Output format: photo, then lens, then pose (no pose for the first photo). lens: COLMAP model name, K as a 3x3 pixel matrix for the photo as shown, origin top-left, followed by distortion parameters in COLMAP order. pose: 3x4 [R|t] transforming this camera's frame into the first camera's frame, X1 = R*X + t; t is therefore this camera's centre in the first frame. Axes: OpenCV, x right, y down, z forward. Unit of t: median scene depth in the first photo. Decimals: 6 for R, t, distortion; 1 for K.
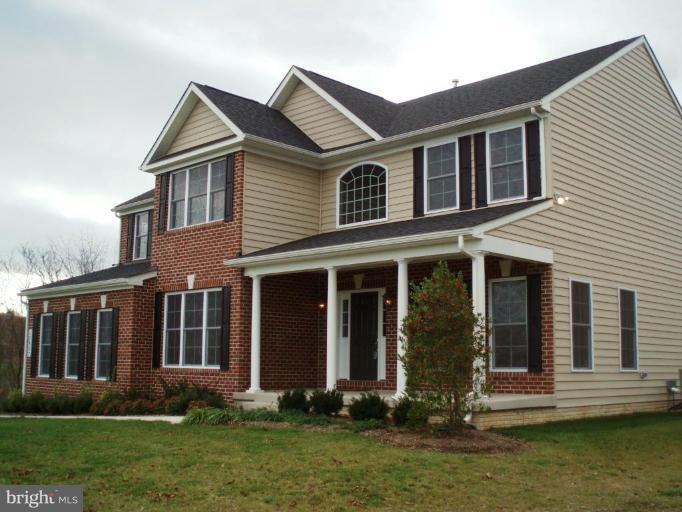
lens RADIAL K [[794.5, 0, 340.5], [0, 794.5, 256.1], [0, 0, 1]] dist [-0.125385, 0.000000]
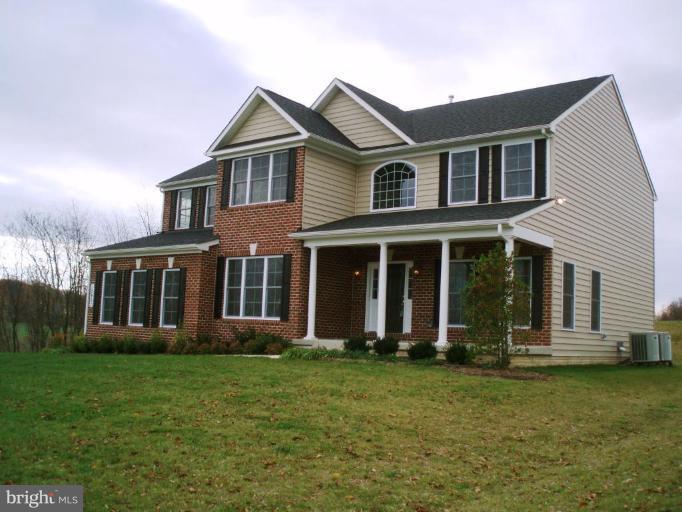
lens RADIAL K [[712.9, 0, 341.2], [0, 712.9, 257.7], [0, 0, 1]] dist [-0.118525, 0.000000]
pose [[0.993513, 0.044320, 0.104729, -0.174310], [-0.047644, 0.998430, 0.029449, 0.006395], [-0.103259, -0.034247, 0.994065, -0.122395]]
